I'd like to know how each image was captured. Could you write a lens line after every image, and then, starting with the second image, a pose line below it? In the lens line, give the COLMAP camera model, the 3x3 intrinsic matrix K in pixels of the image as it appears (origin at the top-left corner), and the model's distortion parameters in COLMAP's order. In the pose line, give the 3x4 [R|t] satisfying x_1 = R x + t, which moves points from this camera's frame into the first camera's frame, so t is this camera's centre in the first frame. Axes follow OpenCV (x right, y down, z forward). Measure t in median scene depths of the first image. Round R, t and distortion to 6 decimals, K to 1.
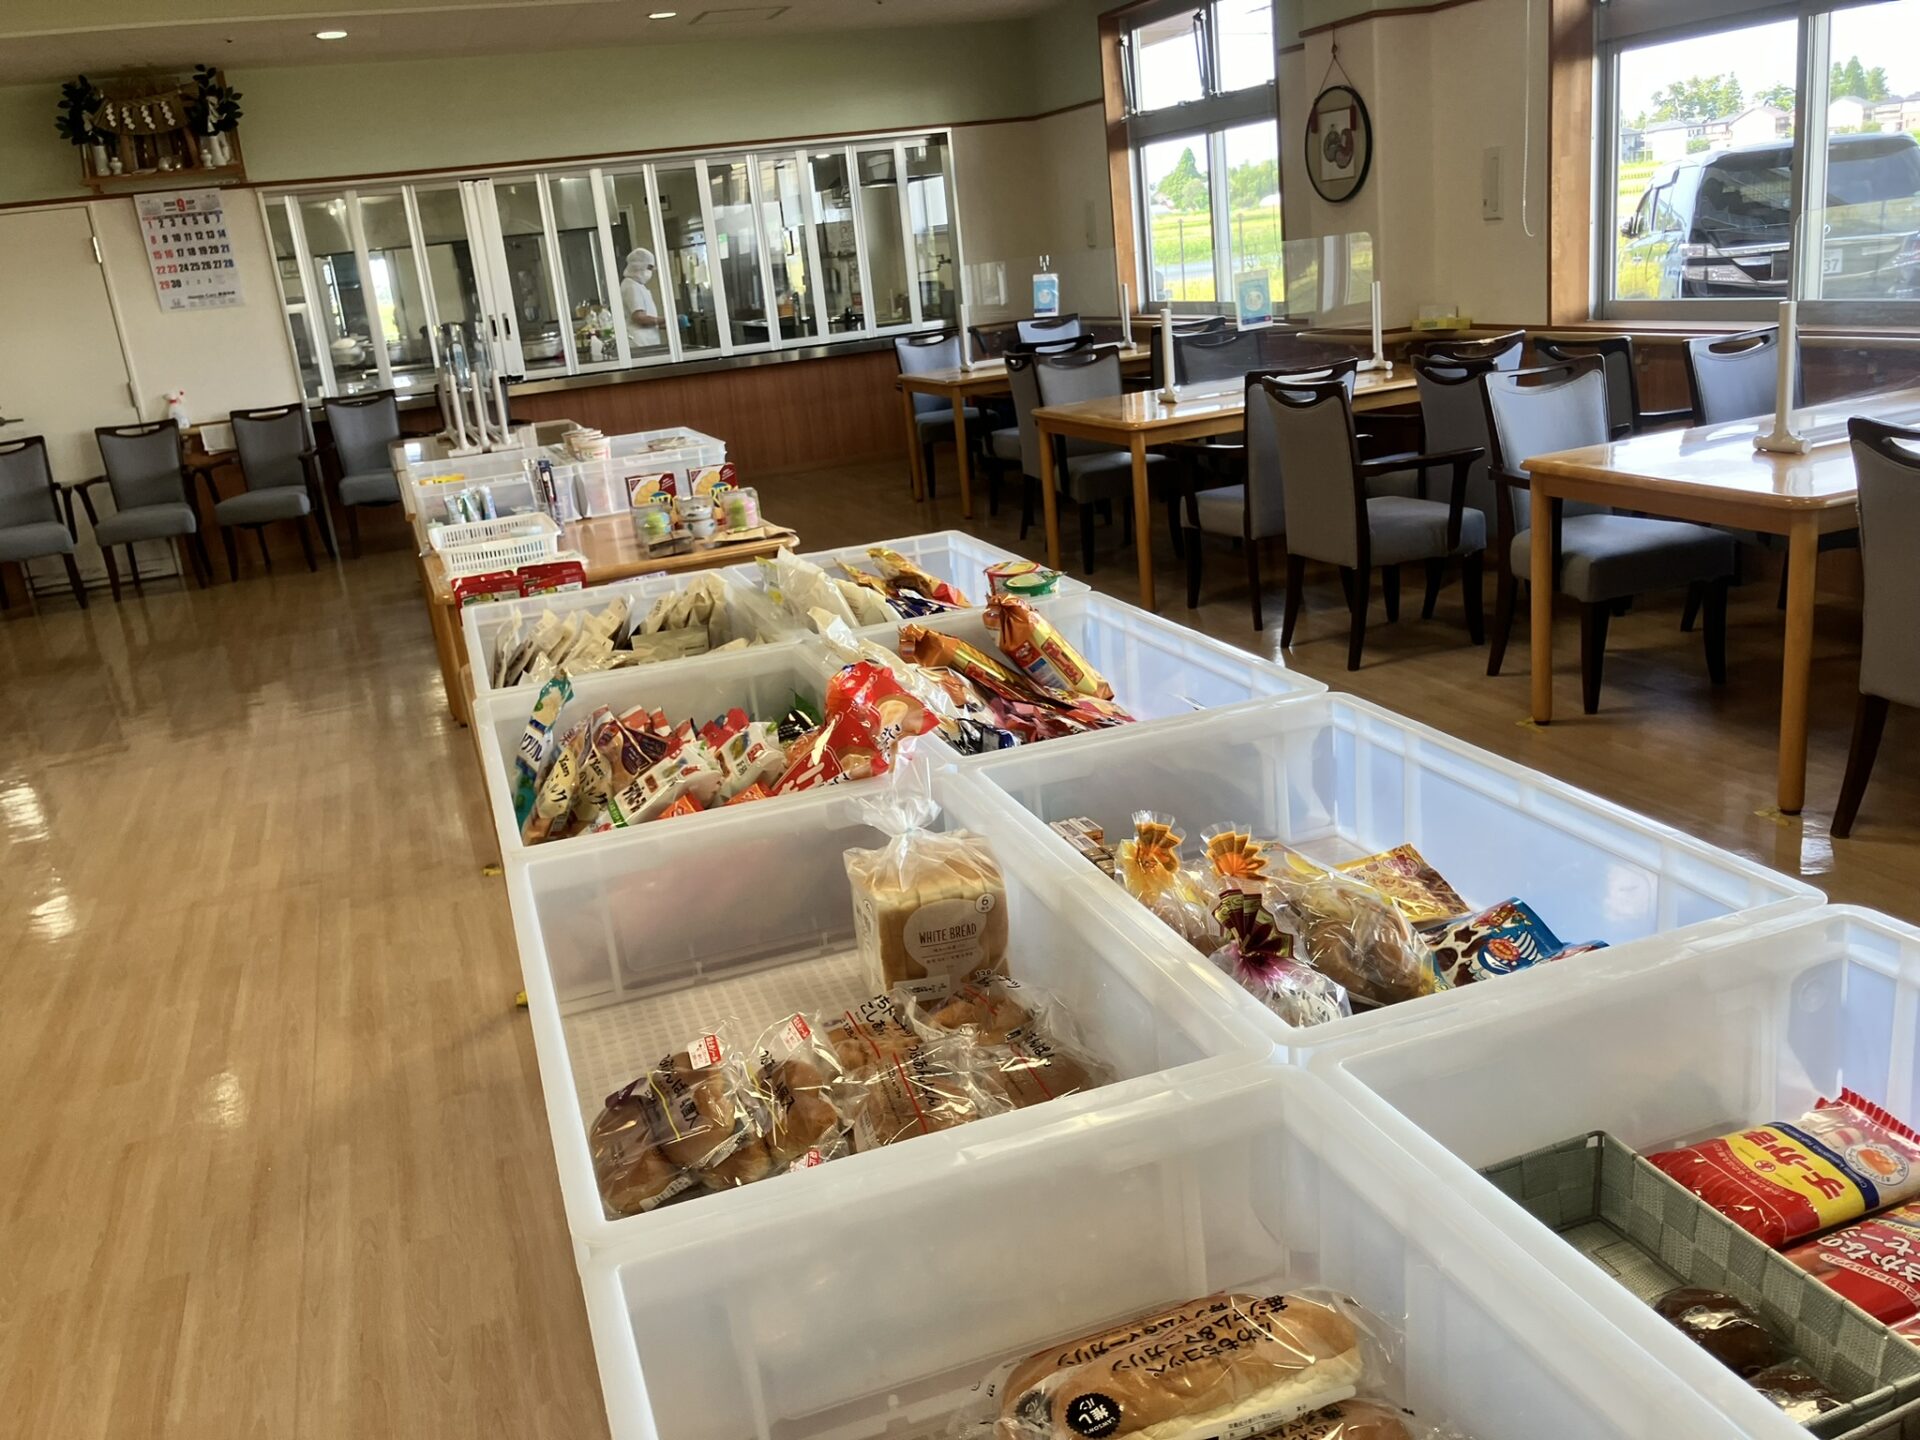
lens RADIAL K [[1598.5, 0, 958.7], [0, 1598.5, 720.6], [0, 0, 1]] dist [-0.001459, -0.008283]
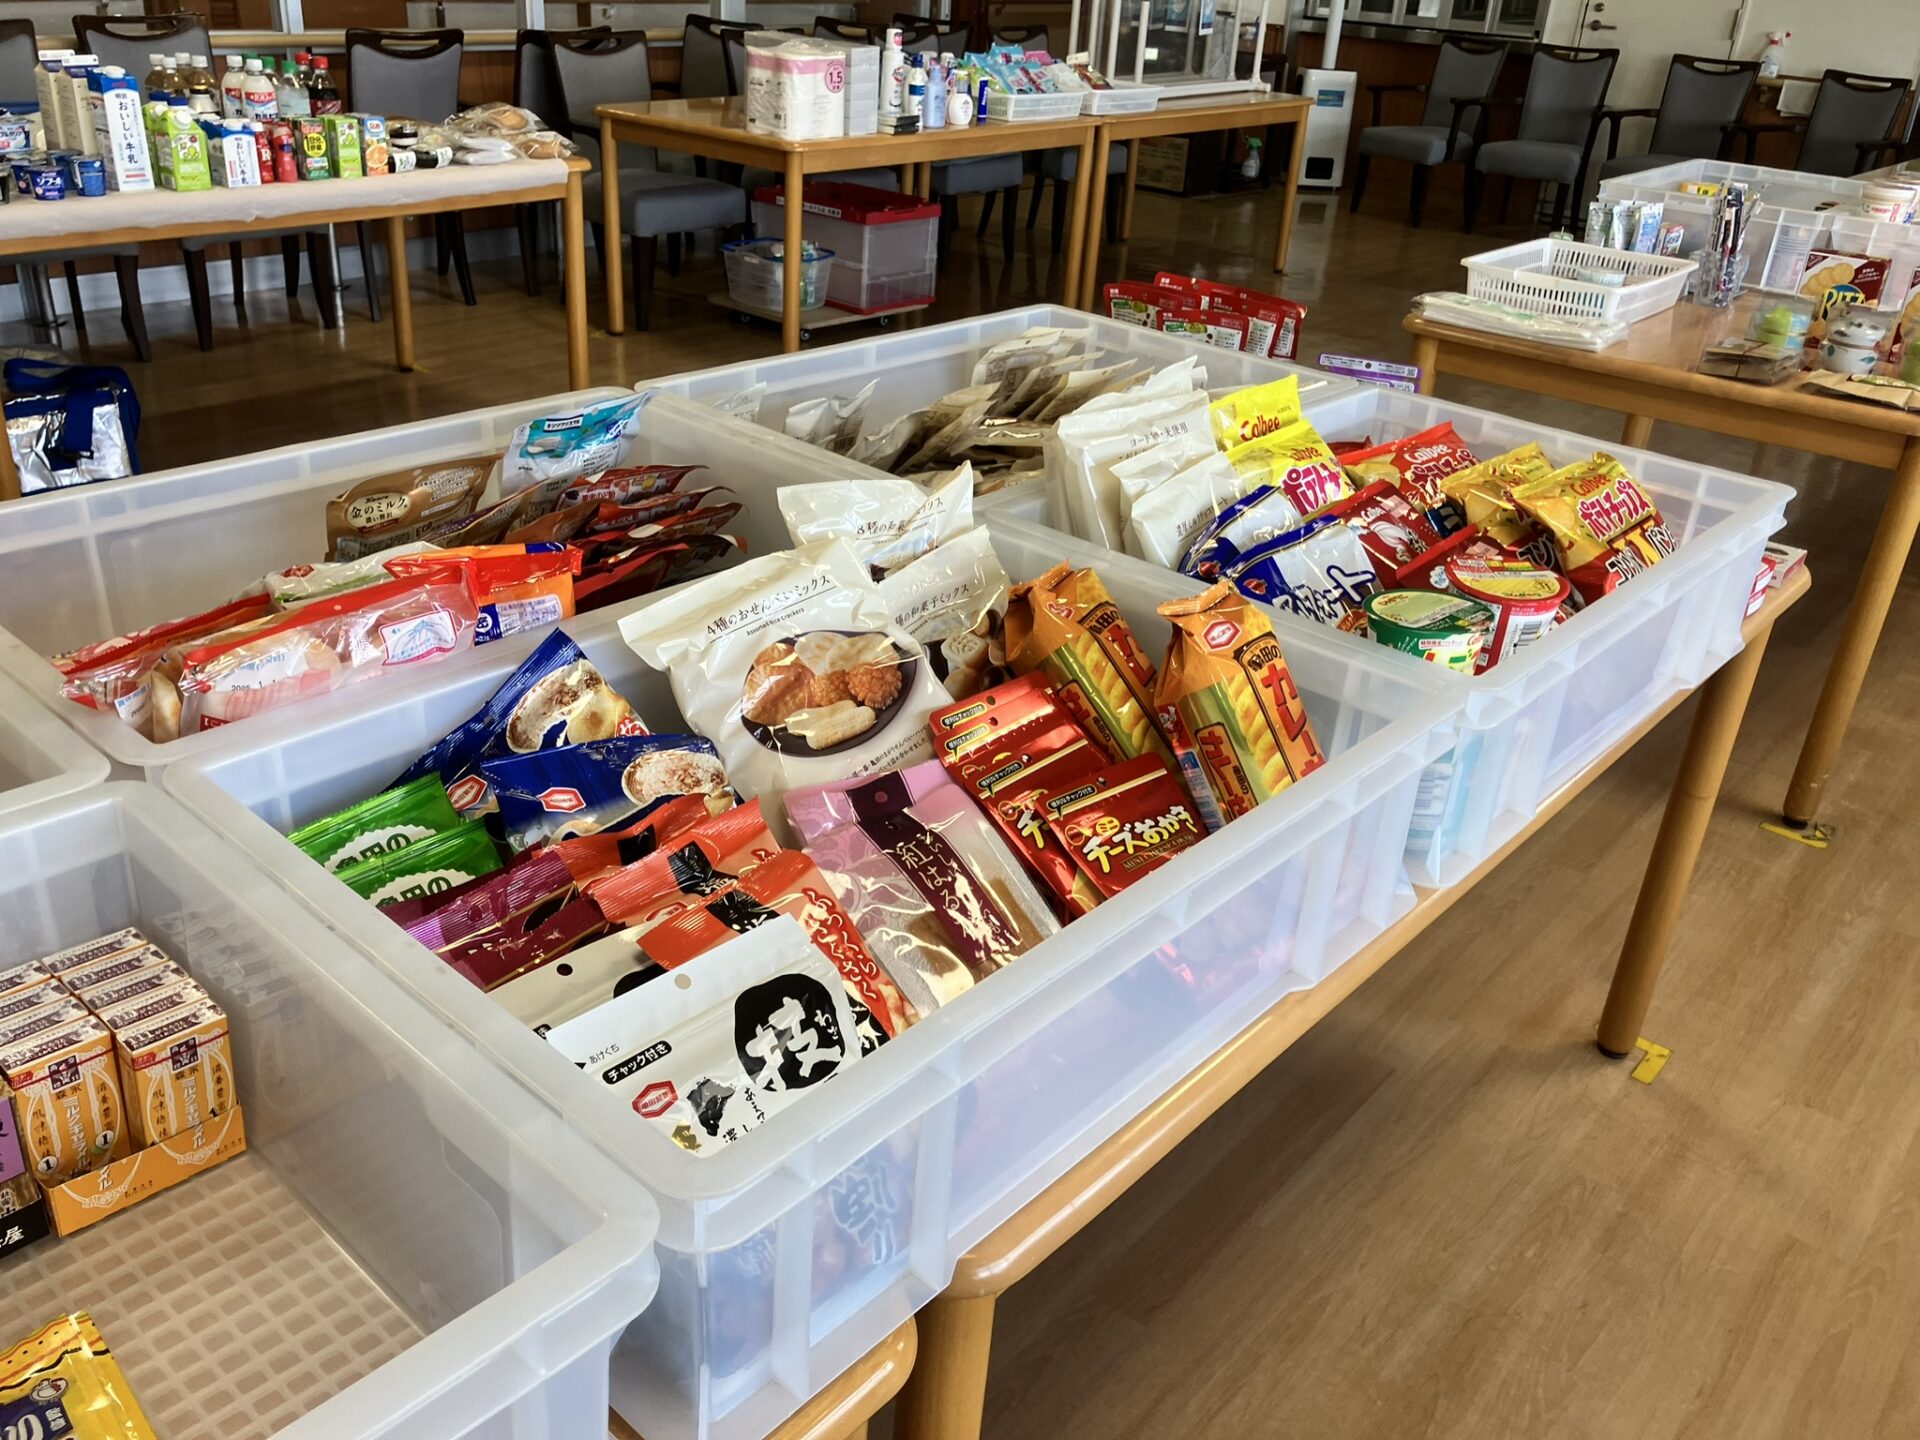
lens RADIAL K [[1598.5, 0, 955.6], [0, 1598.5, 721.4], [0, 0, 1]] dist [-0.001459, -0.008283]
pose [[0.468311, 0.503304, -0.726202, 0.103723], [-0.344888, 0.860829, 0.374199, -0.057695], [0.813472, 0.075217, 0.576719, 0.189098]]
